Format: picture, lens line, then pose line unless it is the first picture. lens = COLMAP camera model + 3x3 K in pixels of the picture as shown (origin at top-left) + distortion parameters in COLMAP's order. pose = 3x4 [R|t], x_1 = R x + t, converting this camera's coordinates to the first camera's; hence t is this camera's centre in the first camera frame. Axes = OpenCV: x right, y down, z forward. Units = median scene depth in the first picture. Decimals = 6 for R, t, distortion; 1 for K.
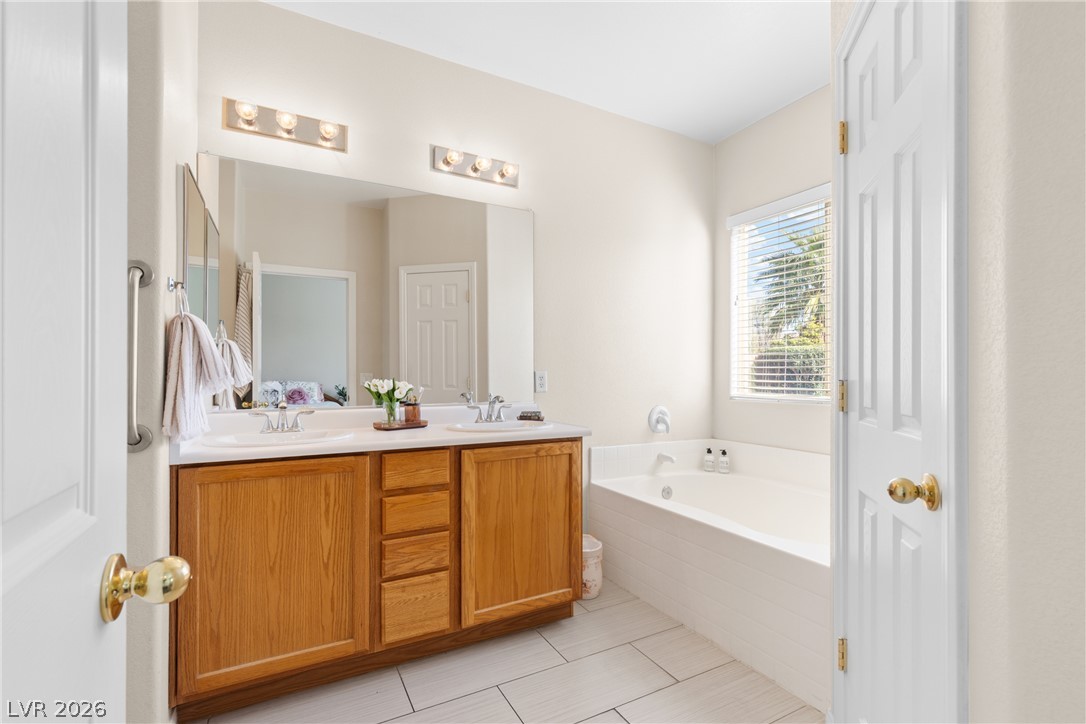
lens RADIAL K [[491.7, 0, 543.9], [0, 491.7, 365.2], [0, 0, 1]] dist [0.006985, 0.000246]
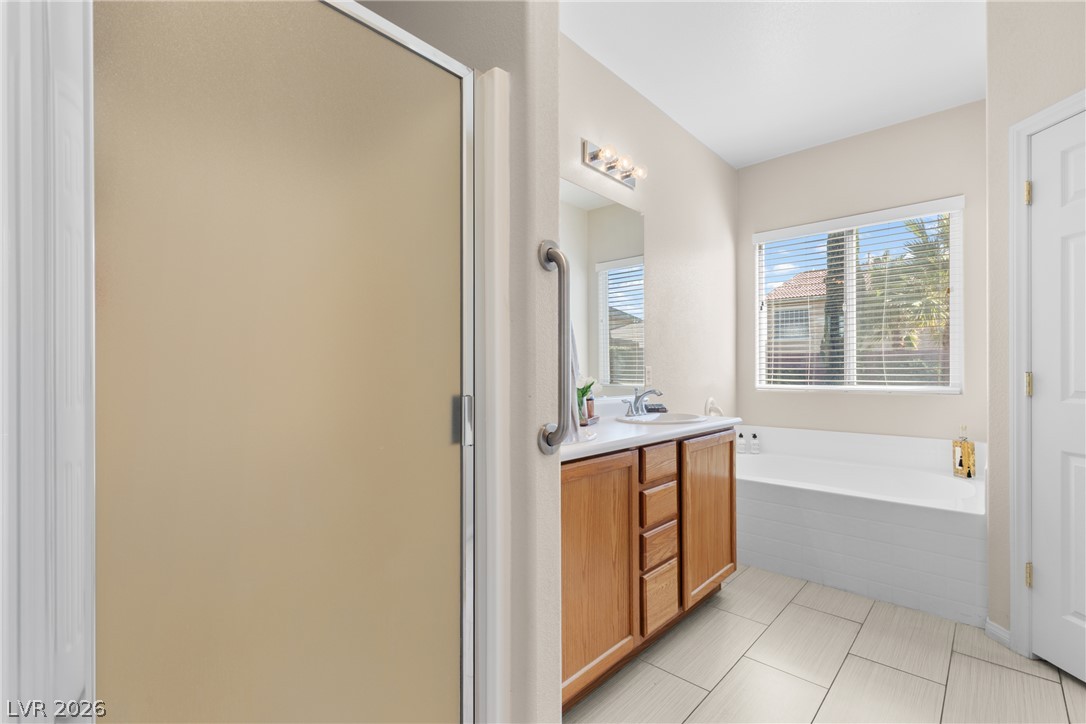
lens RADIAL K [[485.1, 0, 542.7], [0, 485.1, 360.1], [0, 0, 1]] dist [0.004440, 0.000529]
pose [[0.947461, 0.006103, 0.319813, -0.829465], [-0.005844, 0.999981, -0.001767, 0.004378], [-0.319818, -0.000195, 0.947479, 0.125789]]
